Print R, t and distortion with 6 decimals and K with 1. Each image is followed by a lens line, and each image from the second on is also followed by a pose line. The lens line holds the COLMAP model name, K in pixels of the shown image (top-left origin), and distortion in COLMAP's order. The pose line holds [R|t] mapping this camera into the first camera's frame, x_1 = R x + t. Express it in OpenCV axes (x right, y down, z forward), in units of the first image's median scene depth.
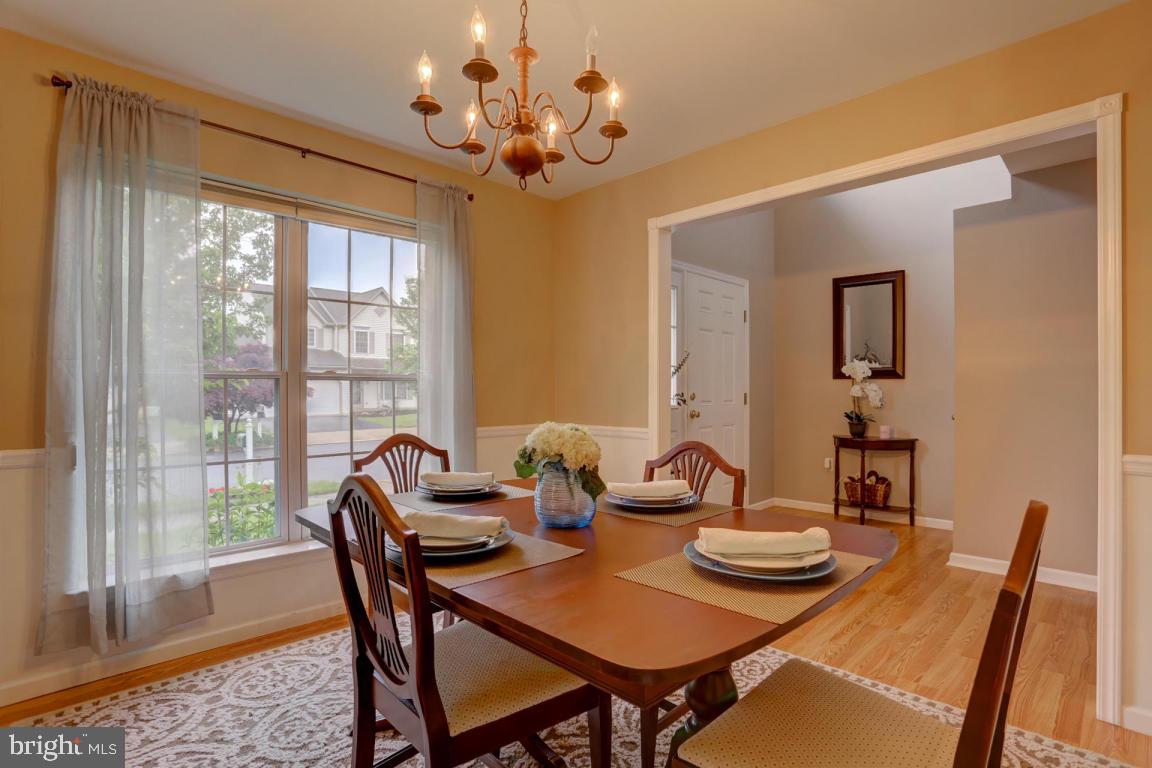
lens RADIAL K [[566.5, 0, 580.4], [0, 566.5, 388.8], [0, 0, 1]] dist [-0.076154, 0.032791]
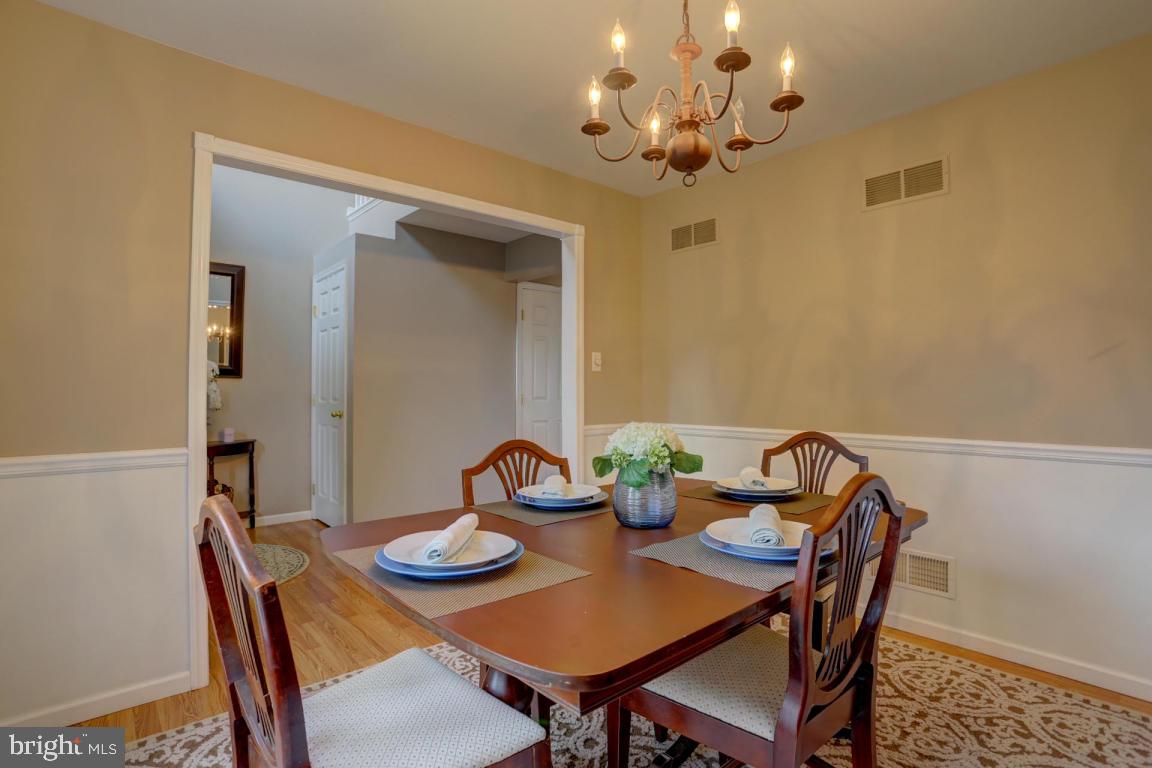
lens RADIAL K [[566.5, 0, 580.4], [0, 566.5, 388.8], [0, 0, 1]] dist [-0.076154, 0.032791]
pose [[0.074335, 0.004597, 0.997223, -0.337216], [-0.002889, 0.999986, -0.004395, 0.002264], [-0.997229, -0.002554, 0.074347, 0.339867]]
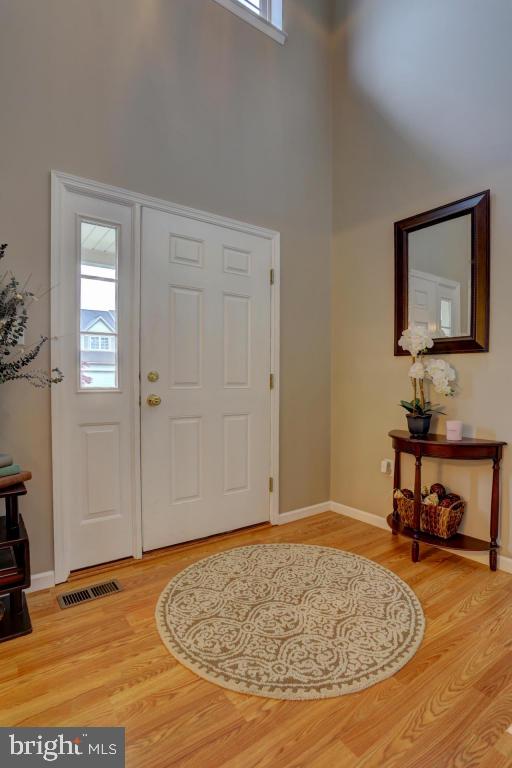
lens RADIAL K [[370.1, 0, 257.1], [0, 370.1, 389.3], [0, 0, 1]] dist [-0.072126, 0.027013]
pose [[0.982804, 0.007949, -0.184481, 0.389695], [-0.002876, 0.999611, 0.027748, 0.015155], [0.184630, -0.026741, 0.982444, 0.514886]]
